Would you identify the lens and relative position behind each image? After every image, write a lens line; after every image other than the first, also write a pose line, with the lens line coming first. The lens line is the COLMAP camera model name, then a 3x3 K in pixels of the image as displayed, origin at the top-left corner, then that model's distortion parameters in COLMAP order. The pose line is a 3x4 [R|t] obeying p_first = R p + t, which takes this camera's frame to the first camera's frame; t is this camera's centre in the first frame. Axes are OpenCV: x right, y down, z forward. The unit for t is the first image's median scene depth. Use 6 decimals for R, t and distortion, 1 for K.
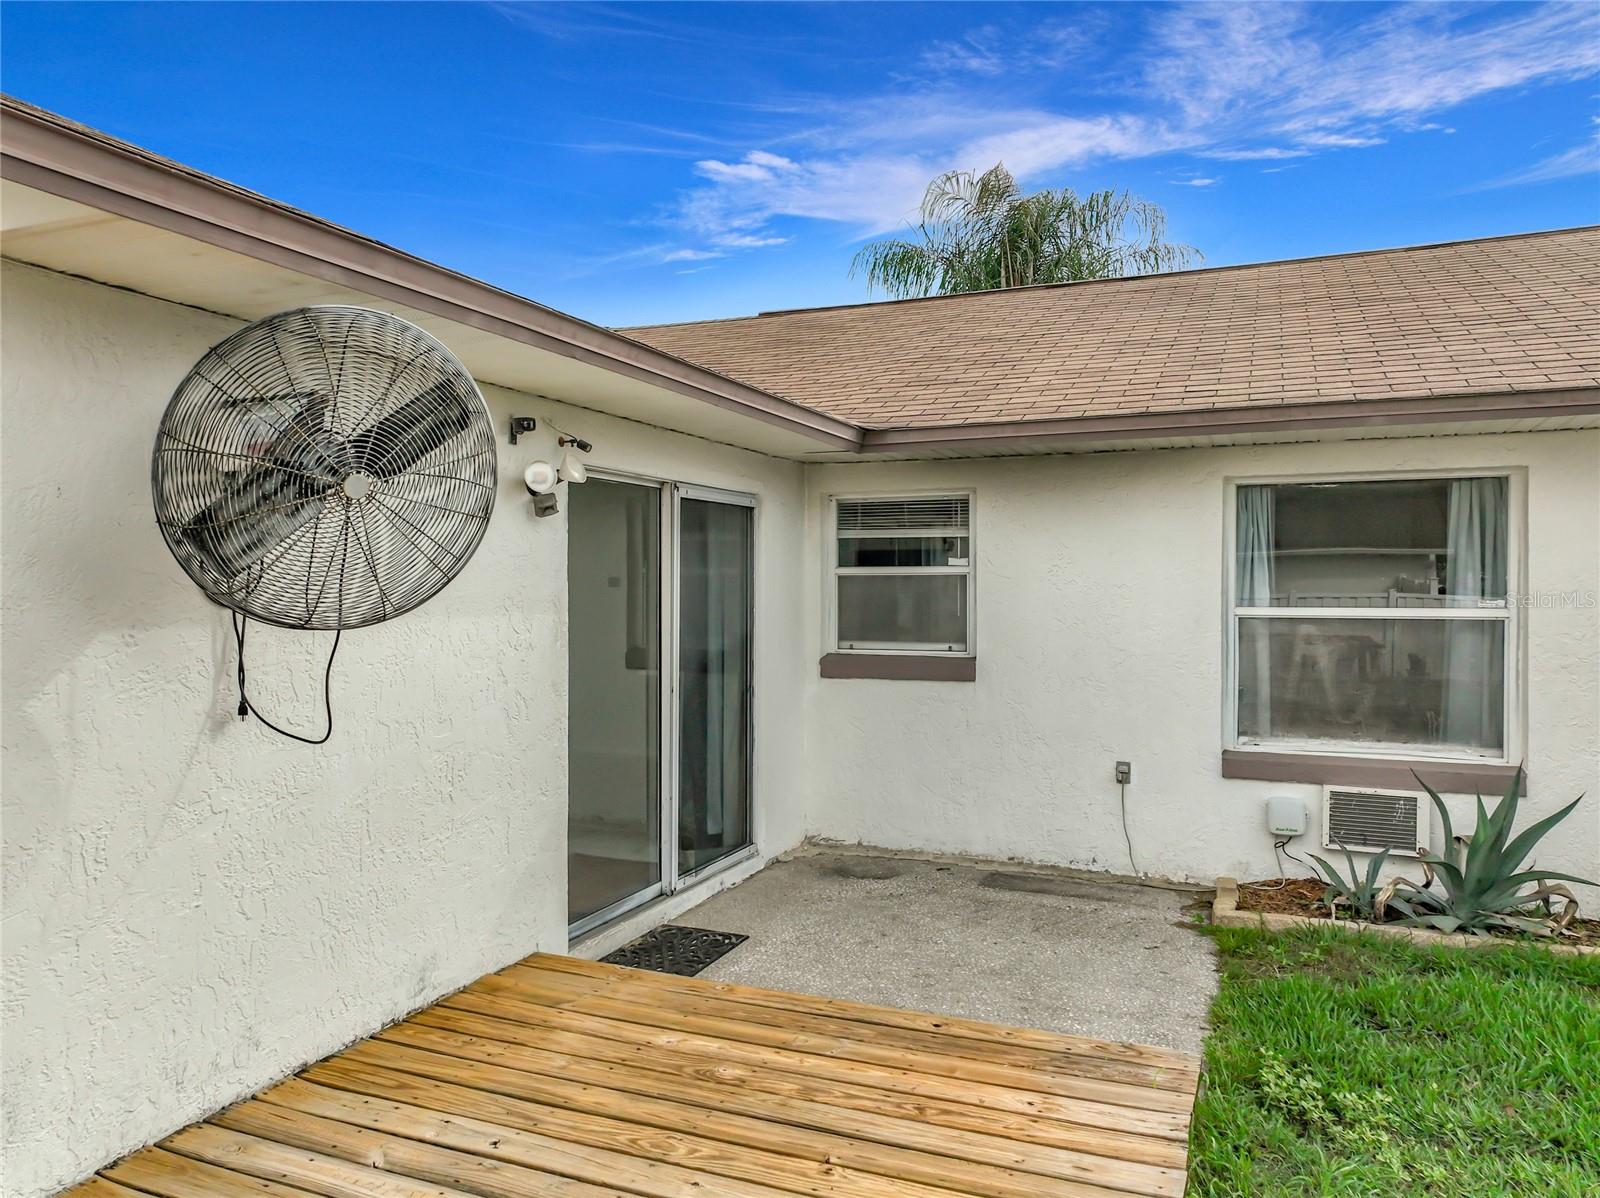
lens RADIAL K [[1131.9, 0, 806.0], [0, 1131.9, 601.9], [0, 0, 1]] dist [-0.002433, 0.018571]
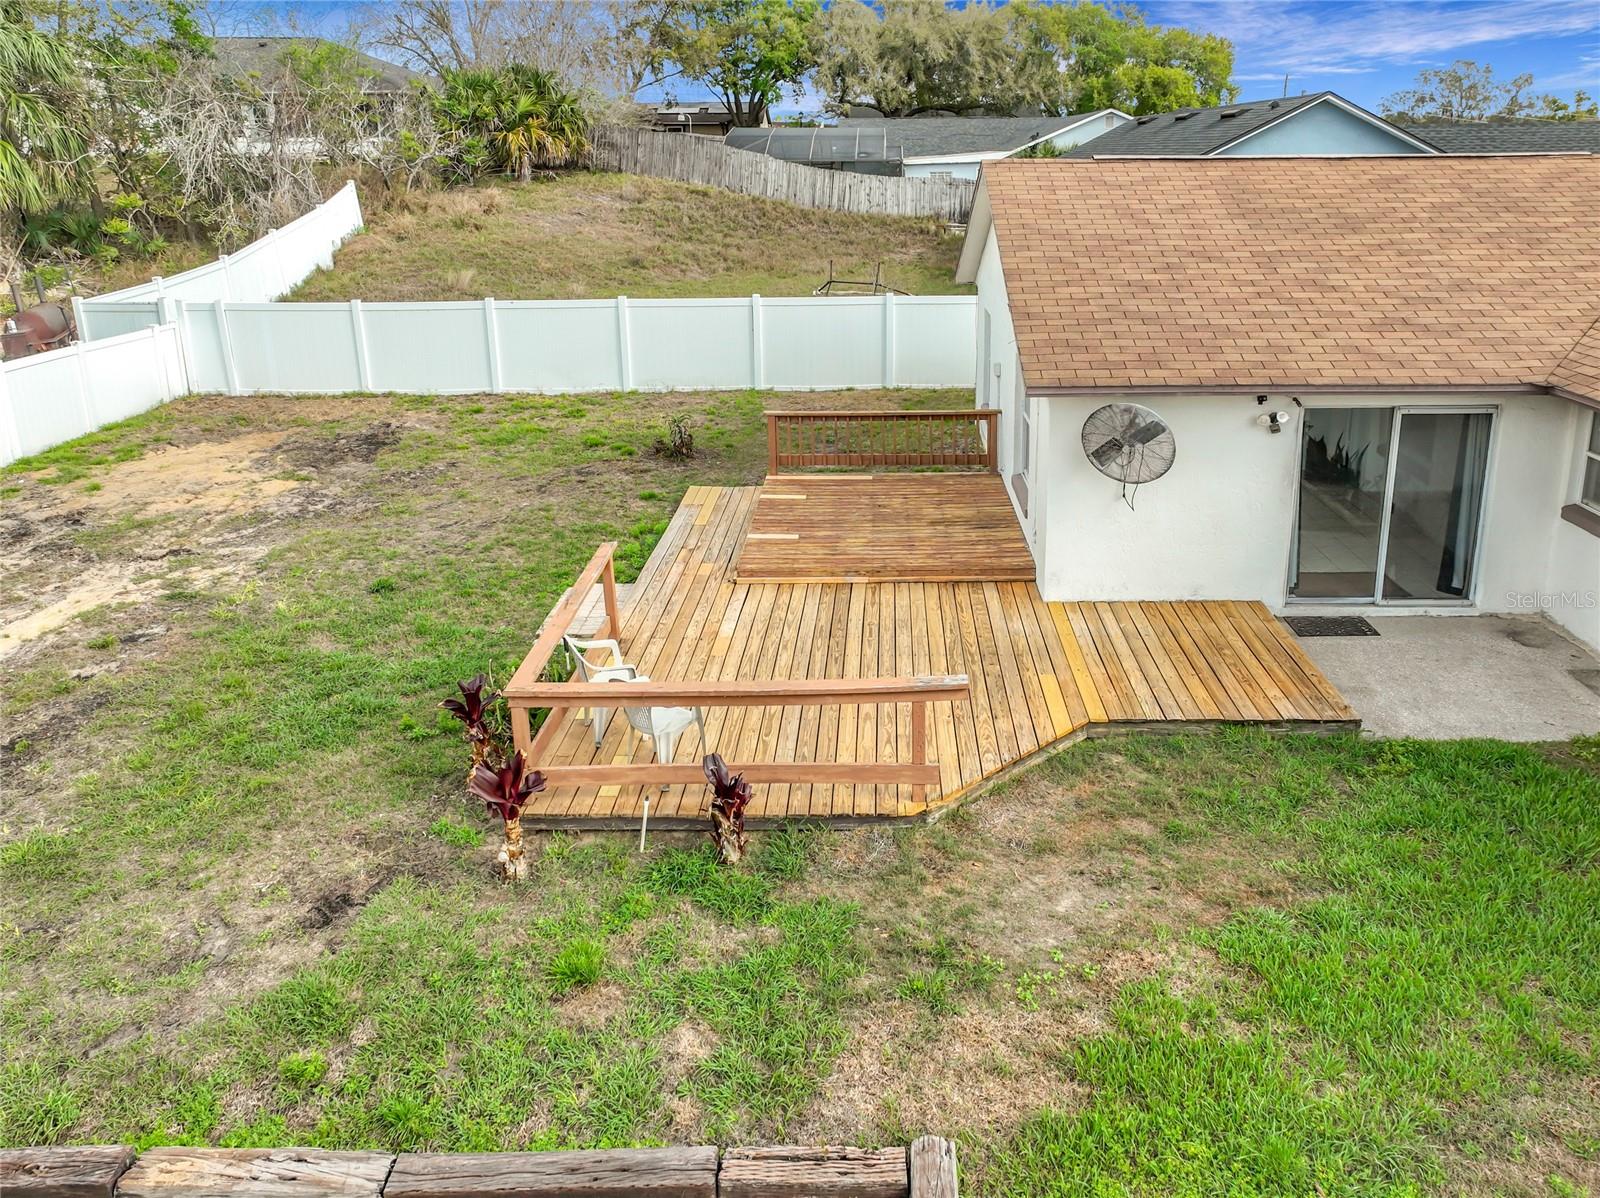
lens RADIAL K [[1169.7, 0, 860.1], [0, 1169.7, 438.5], [0, 0, 1]] dist [0.003257, 0.003815]
pose [[0.378425, 0.219153, -0.899315, 1.496392], [-0.007696, 0.972280, 0.233695, -0.569383], [0.925600, -0.081515, 0.369621, -0.666697]]
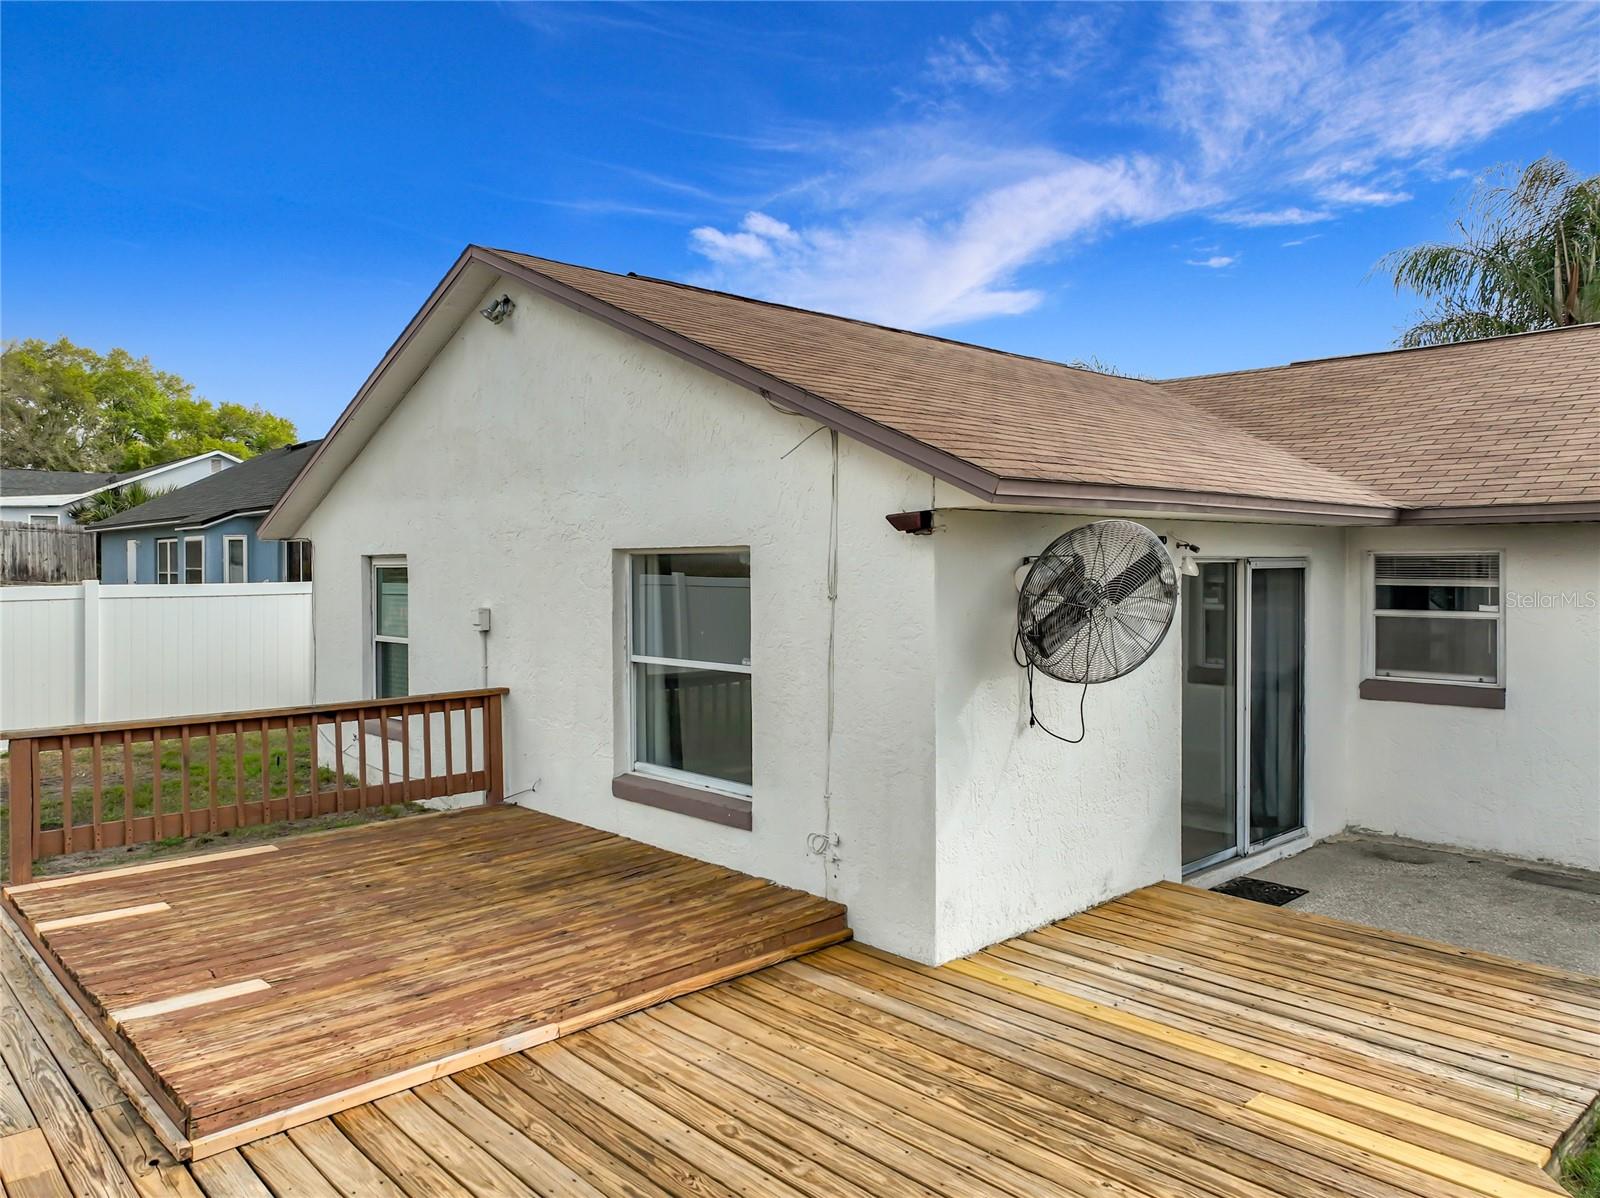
lens RADIAL K [[1143.0, 0, 800.2], [0, 1143.0, 579.2], [0, 0, 1]] dist [0.000018, 0.015606]
pose [[0.912804, 0.001141, -0.408396, -0.048974], [-0.001356, 0.999999, -0.000239, -0.087618], [0.408395, 0.000772, 0.912805, -0.551772]]
